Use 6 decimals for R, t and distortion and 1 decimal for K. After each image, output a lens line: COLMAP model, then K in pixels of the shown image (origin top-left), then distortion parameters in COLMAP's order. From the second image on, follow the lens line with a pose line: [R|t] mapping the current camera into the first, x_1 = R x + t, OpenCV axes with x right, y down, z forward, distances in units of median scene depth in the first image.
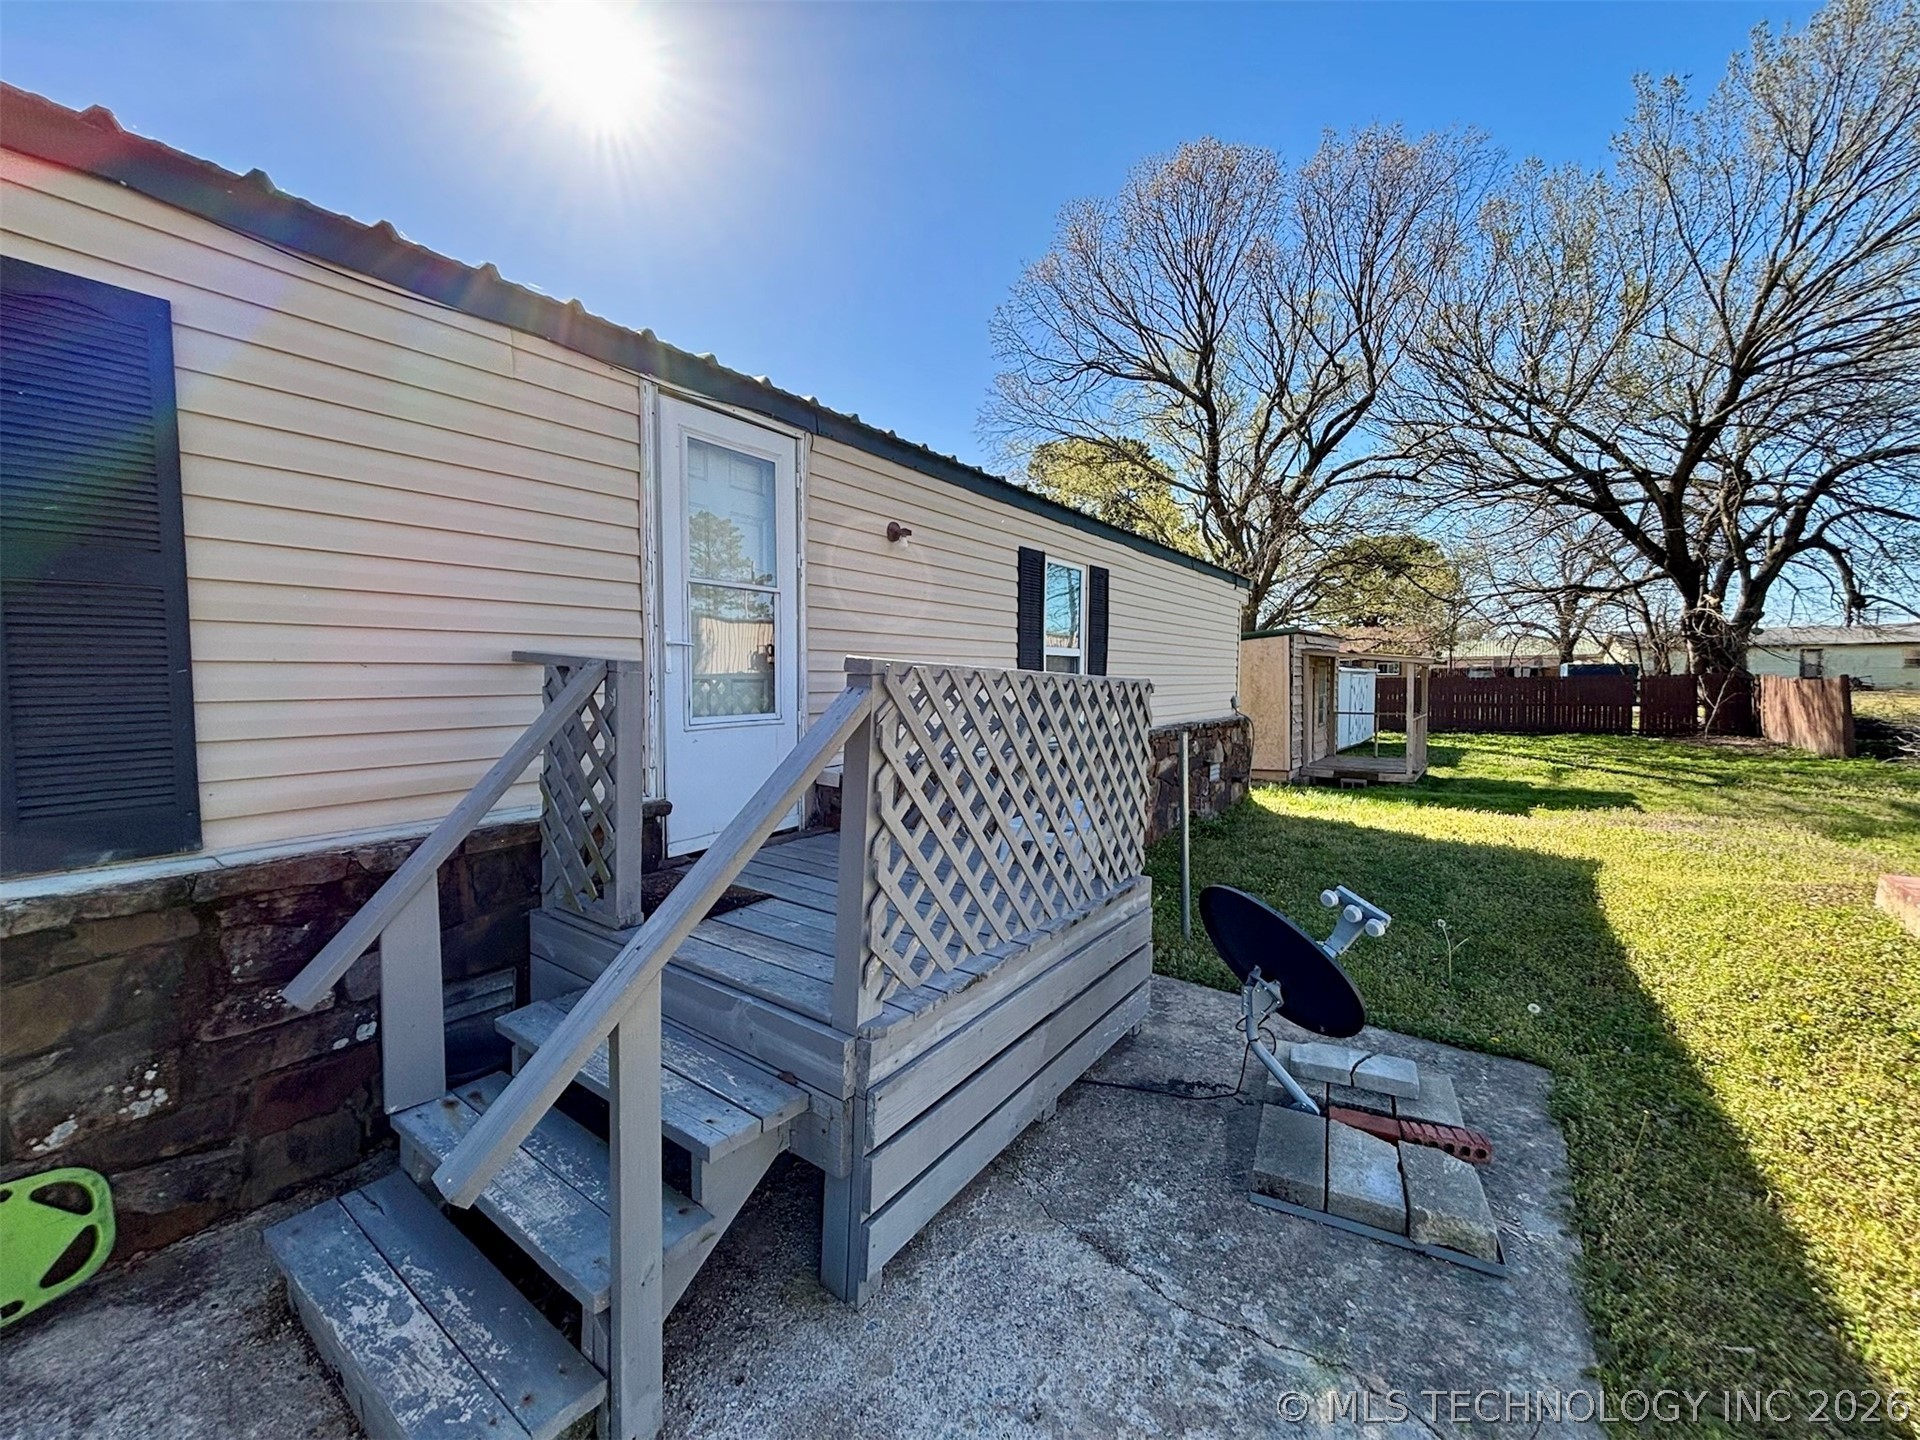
lens RADIAL K [[771.8, 0, 959.2], [0, 771.8, 721.0], [0, 0, 1]] dist [0.002812, -0.000750]
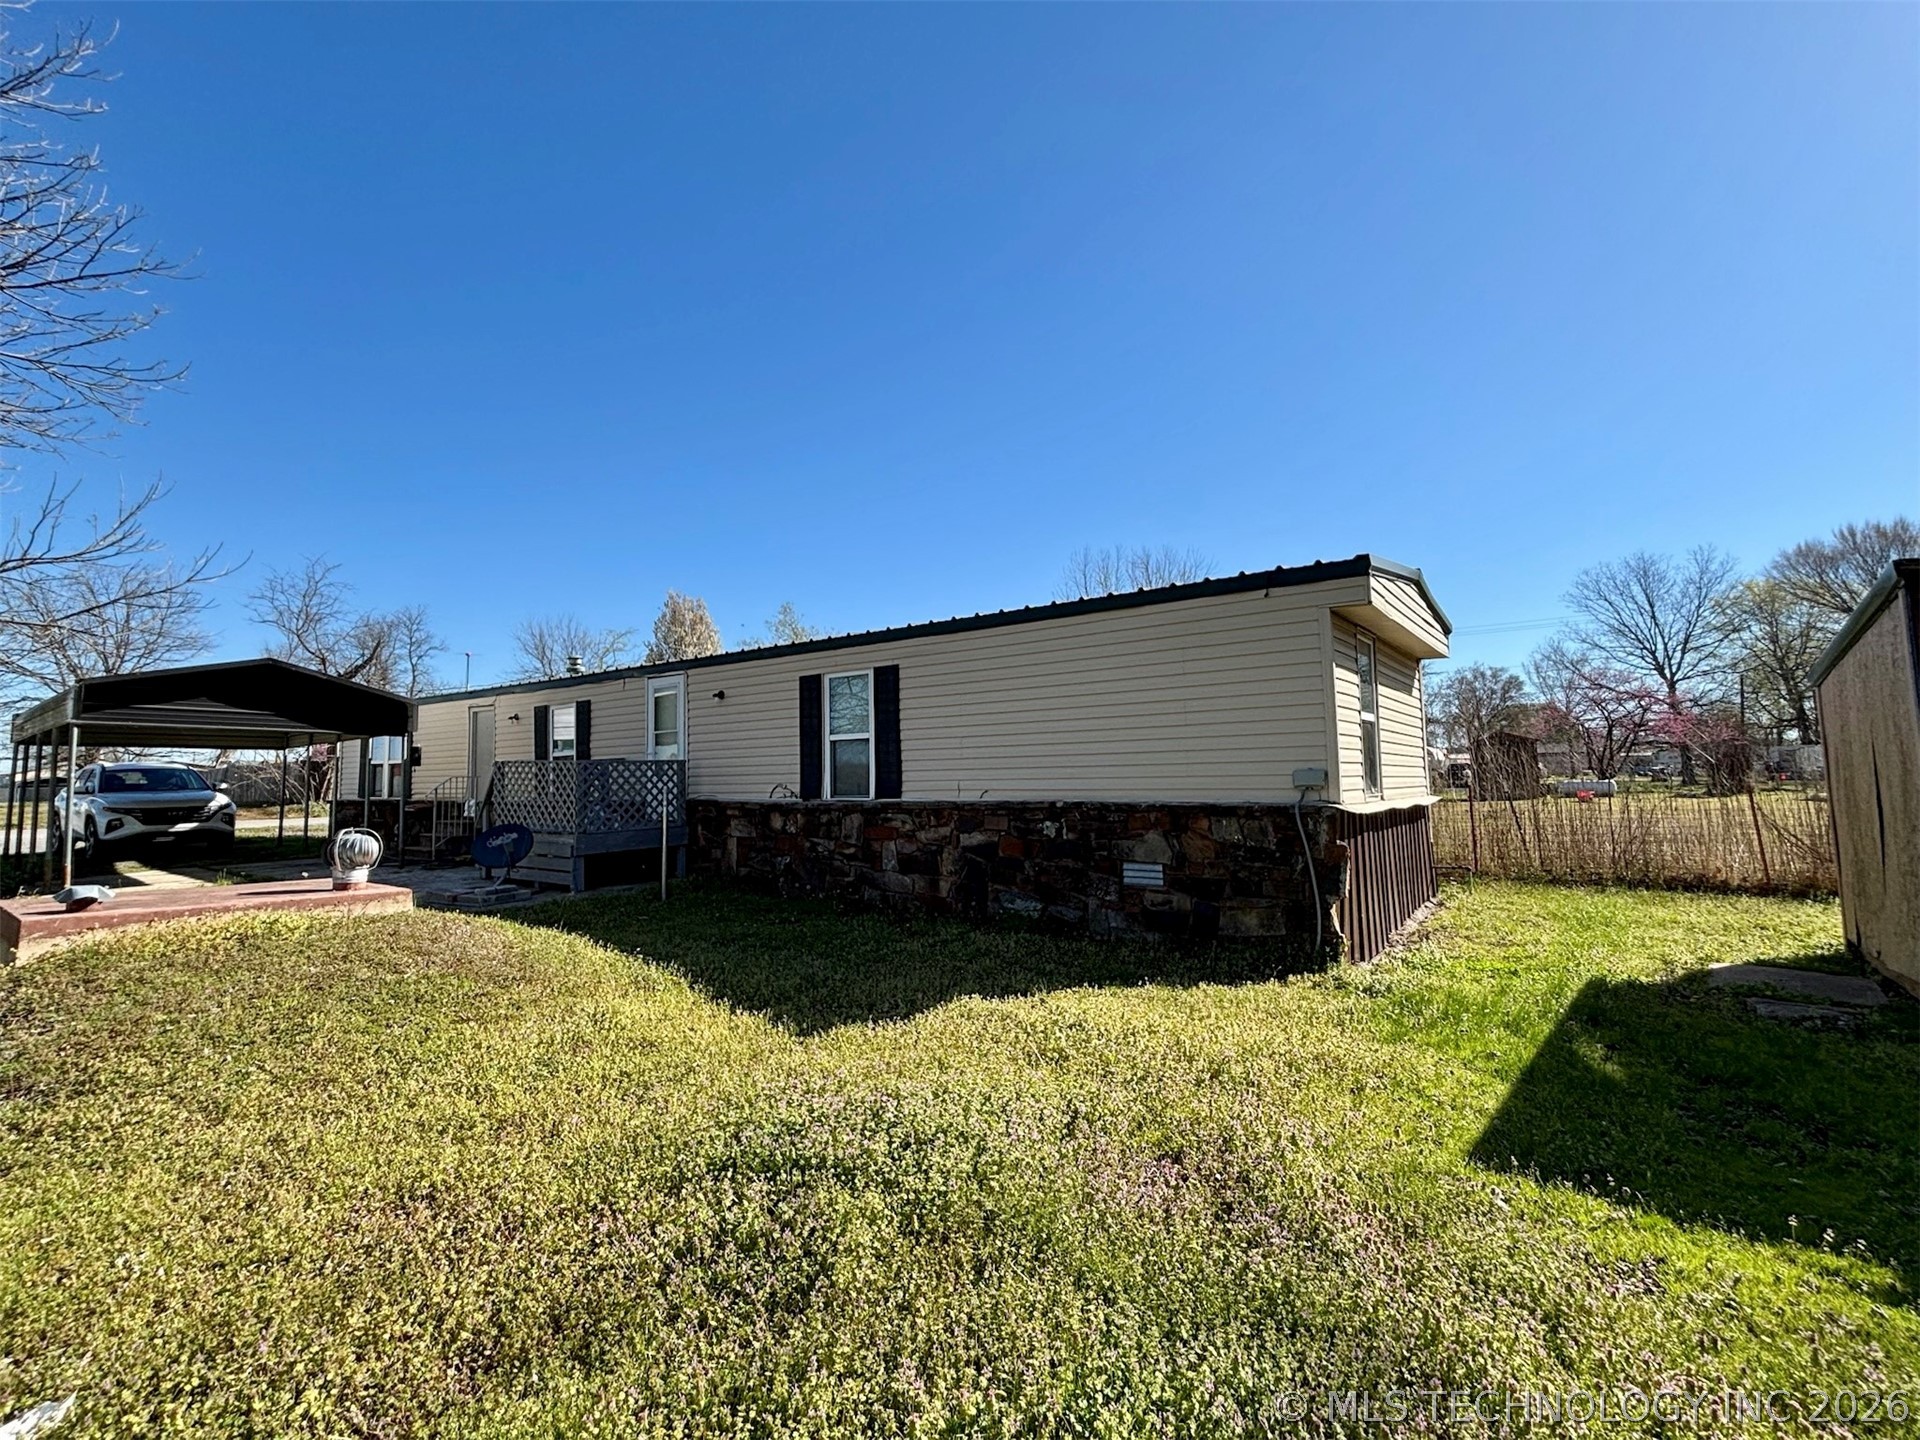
lens RADIAL K [[870.5, 0, 954.2], [0, 870.5, 716.4], [0, 0, 1]] dist [0.009687, -0.000783]
pose [[-0.032608, -0.069404, -0.997056, 3.394571], [-0.039667, 0.996890, -0.068096, -0.053409], [0.998681, 0.037330, -0.035260, 2.489568]]
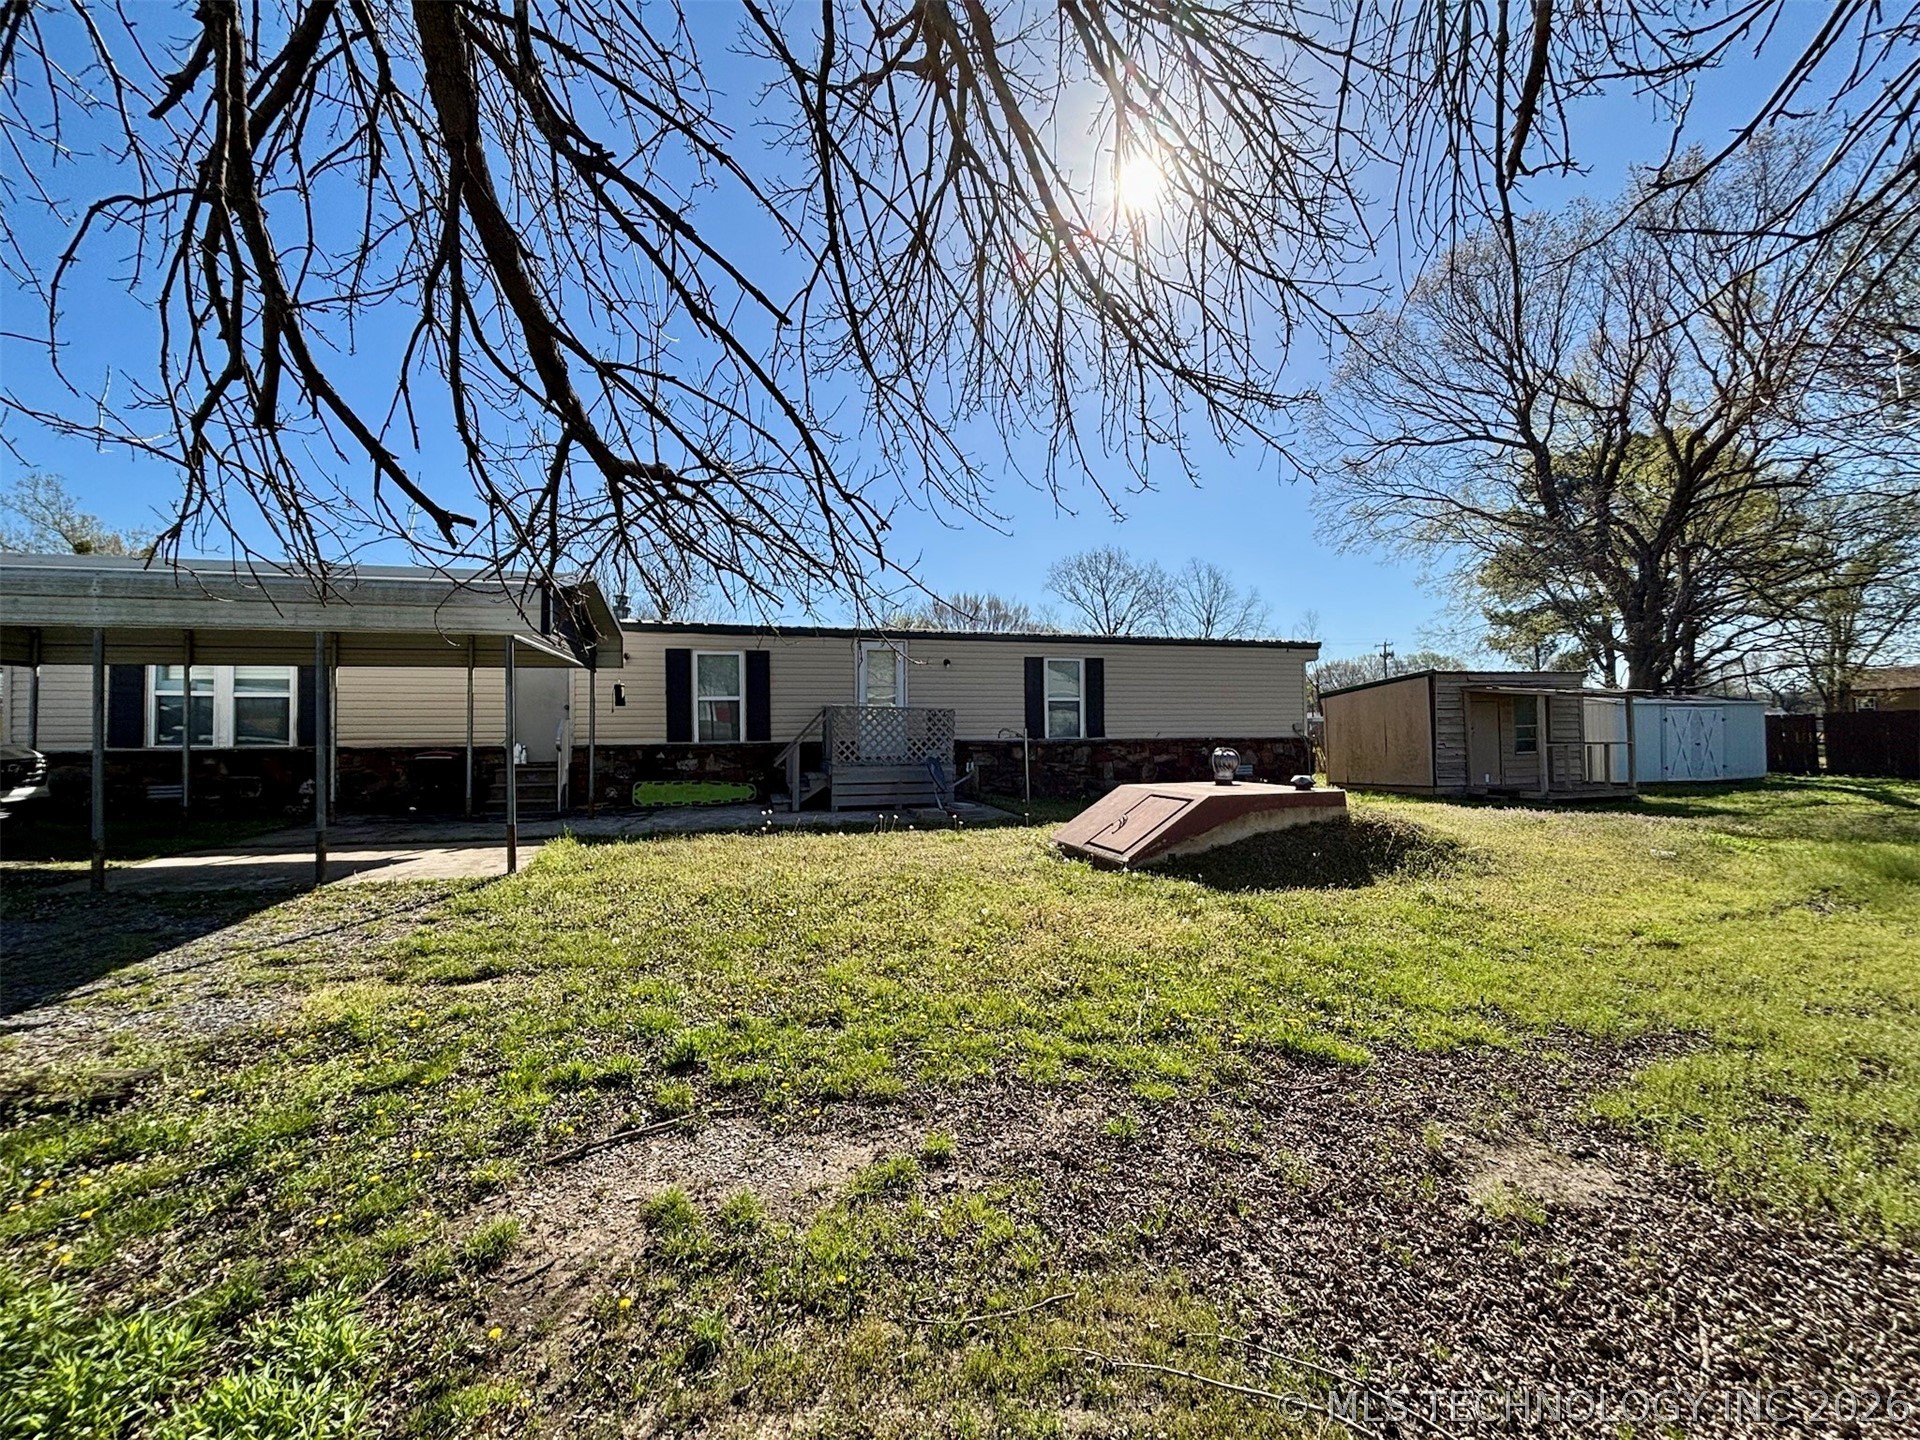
lens RADIAL K [[771.8, 0, 953.7], [0, 771.8, 718.2], [0, 0, 1]] dist [0.002812, -0.000750]
pose [[0.769991, -0.021513, -0.637692, 2.602717], [-0.025771, 0.997567, -0.064771, 0.231869], [0.637534, 0.066307, 0.767563, -1.790996]]
